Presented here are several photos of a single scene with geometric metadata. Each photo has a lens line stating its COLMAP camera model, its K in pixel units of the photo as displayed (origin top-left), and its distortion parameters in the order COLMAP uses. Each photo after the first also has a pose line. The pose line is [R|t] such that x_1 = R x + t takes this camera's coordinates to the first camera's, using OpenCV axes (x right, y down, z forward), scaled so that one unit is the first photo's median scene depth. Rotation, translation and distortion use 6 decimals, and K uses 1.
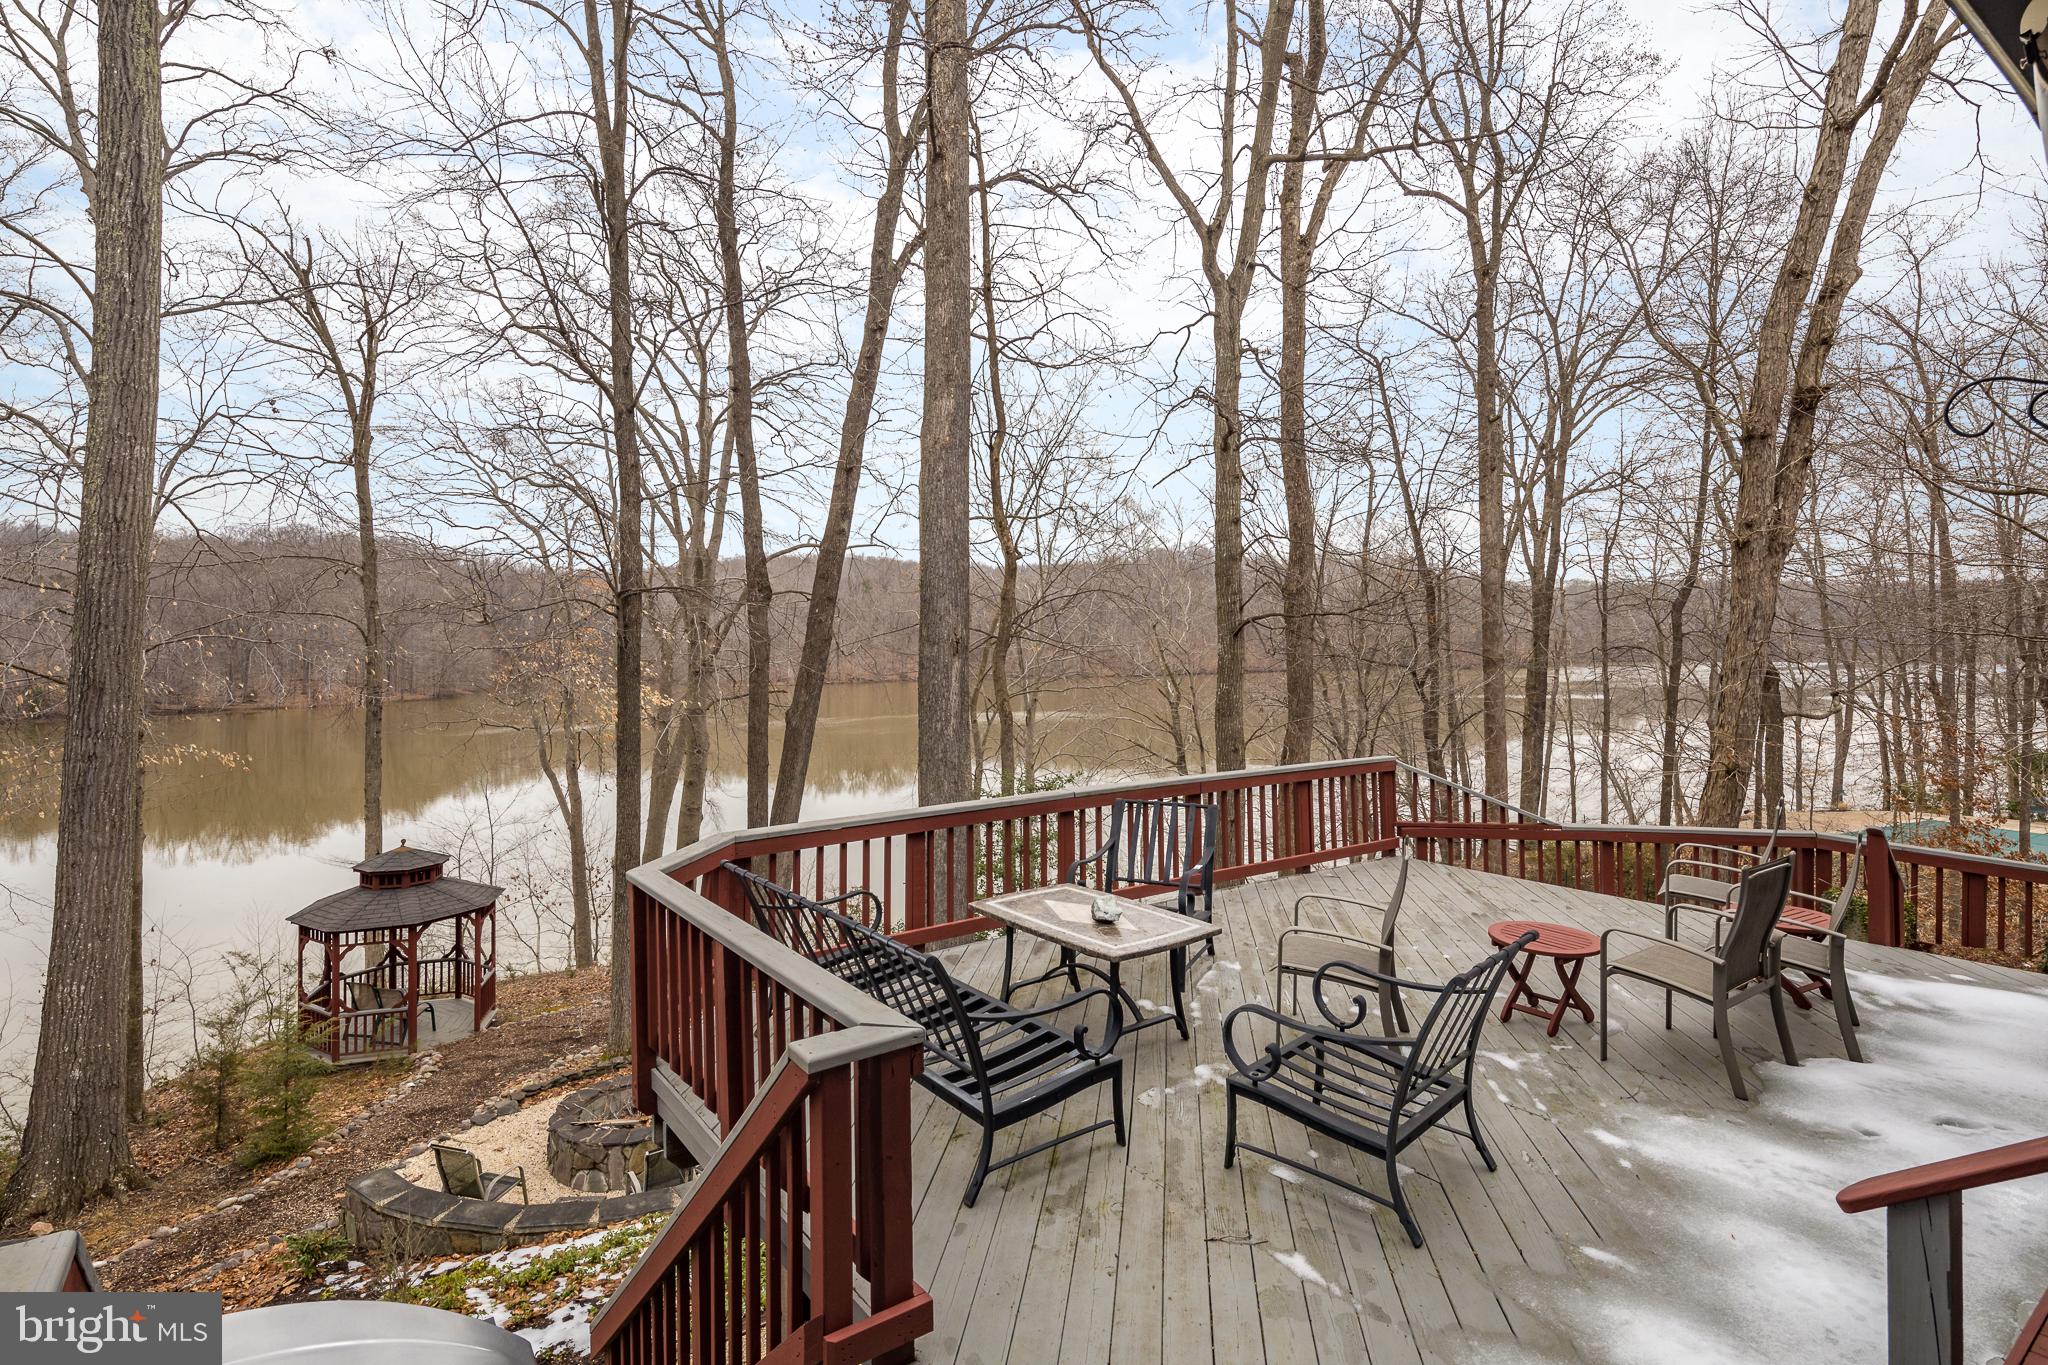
lens RADIAL K [[981.7, 0, 1024.0], [0, 981.7, 682.5], [0, 0, 1]] dist [0.001714, 0.000370]
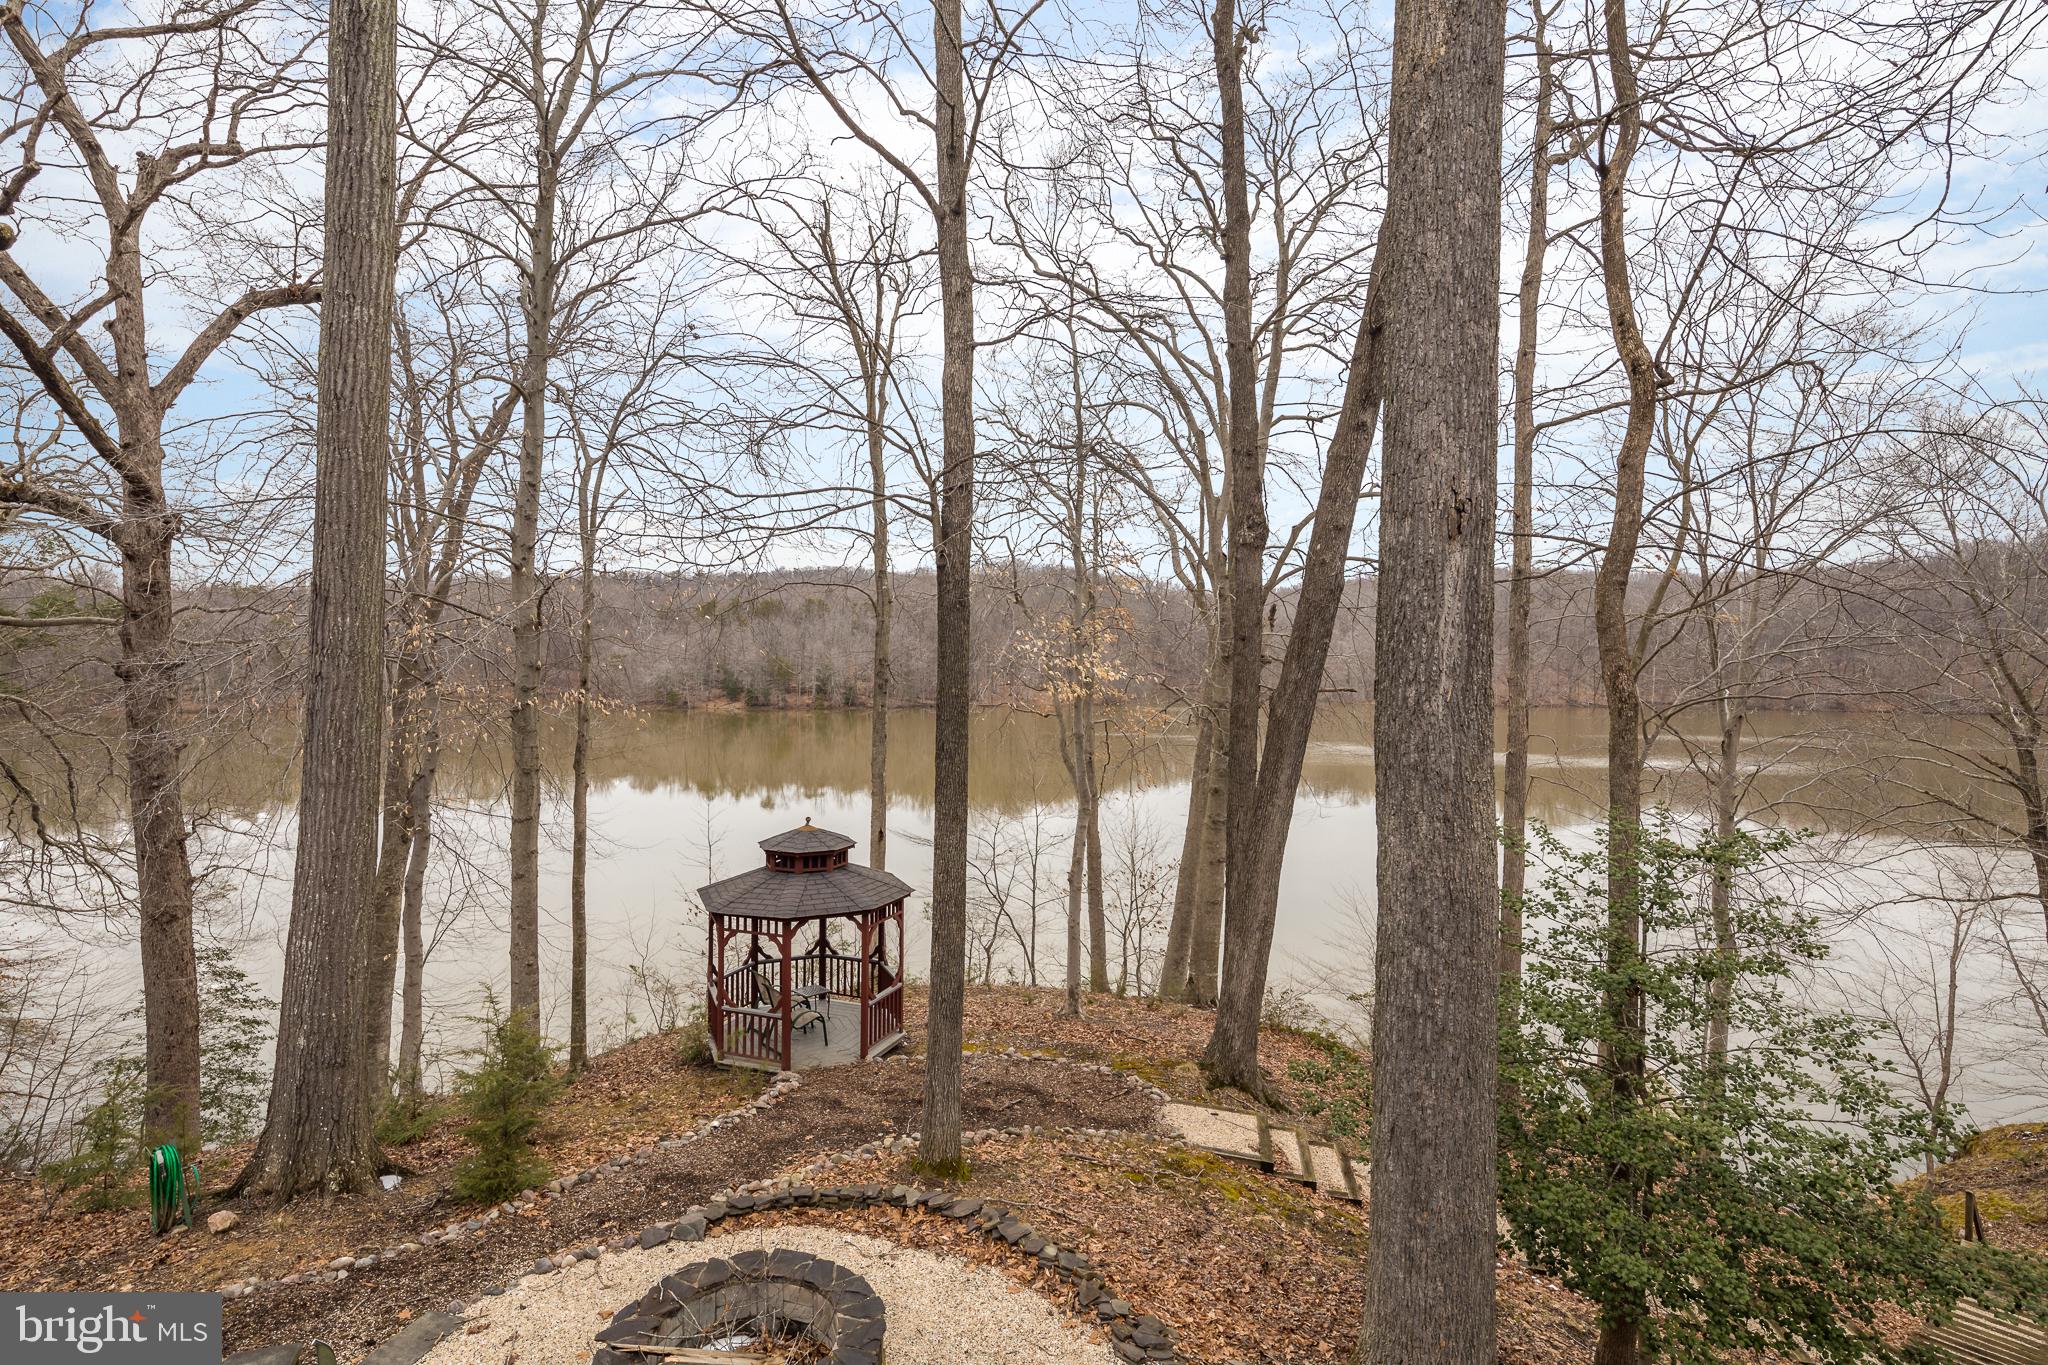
lens RADIAL K [[981.7, 0, 1024.0], [0, 981.7, 682.5], [0, 0, 1]] dist [0.001714, 0.000370]
pose [[0.807282, 0.022139, -0.589751, 0.033498], [-0.033045, 0.999424, -0.007717, 0.040976], [0.589240, 0.025718, 0.807549, 0.409065]]
